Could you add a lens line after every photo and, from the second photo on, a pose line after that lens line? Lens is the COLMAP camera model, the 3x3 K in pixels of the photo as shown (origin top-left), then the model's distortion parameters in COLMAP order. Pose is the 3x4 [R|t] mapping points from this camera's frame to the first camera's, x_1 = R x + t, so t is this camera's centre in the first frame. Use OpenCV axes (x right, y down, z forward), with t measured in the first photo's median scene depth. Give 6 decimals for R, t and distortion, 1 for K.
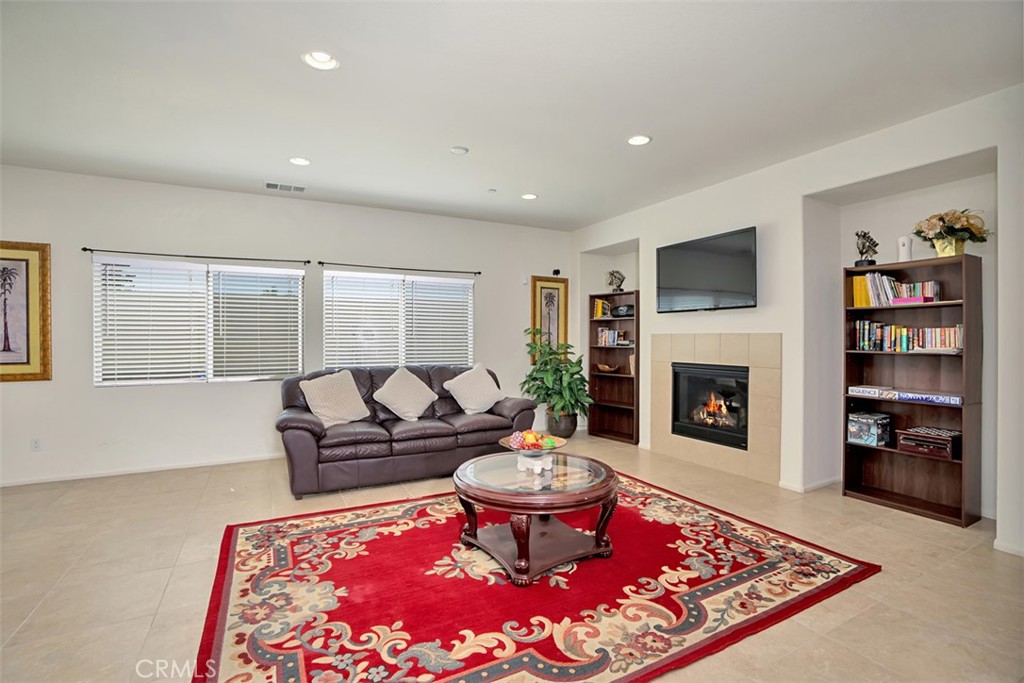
lens RADIAL K [[472.3, 0, 509.8], [0, 472.3, 337.2], [0, 0, 1]] dist [-0.043036, 0.008263]
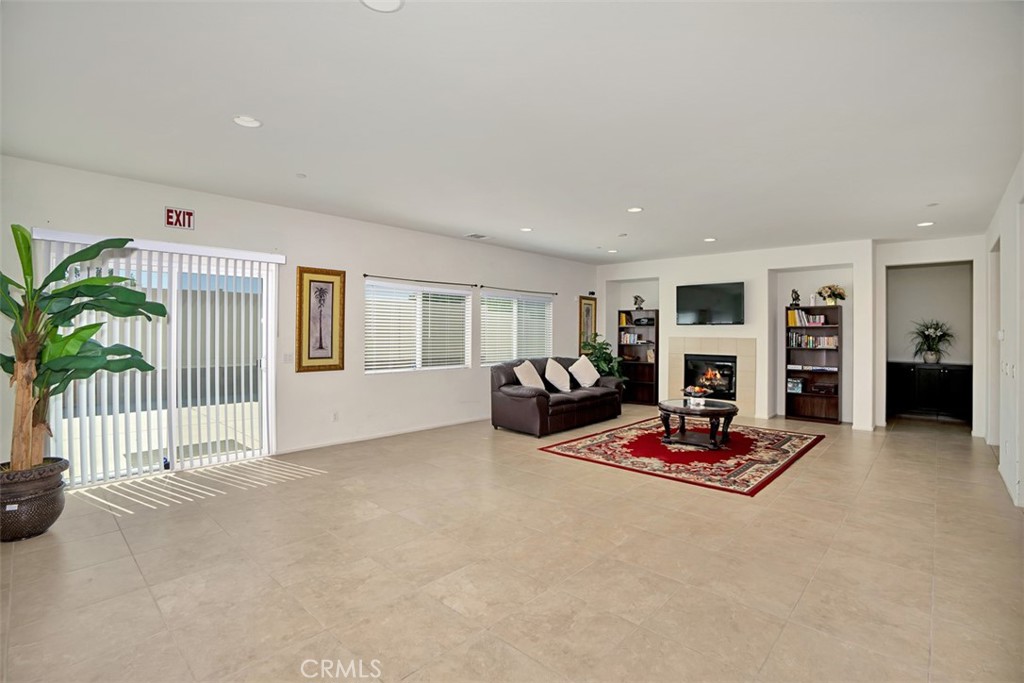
lens RADIAL K [[472.3, 0, 512.2], [0, 472.3, 328.0], [0, 0, 1]] dist [-0.043036, 0.008263]
pose [[0.946442, 0.011539, 0.322669, -1.094162], [-0.009419, 0.999923, -0.008130, -0.027688], [-0.322738, 0.004655, 0.946477, -0.562832]]
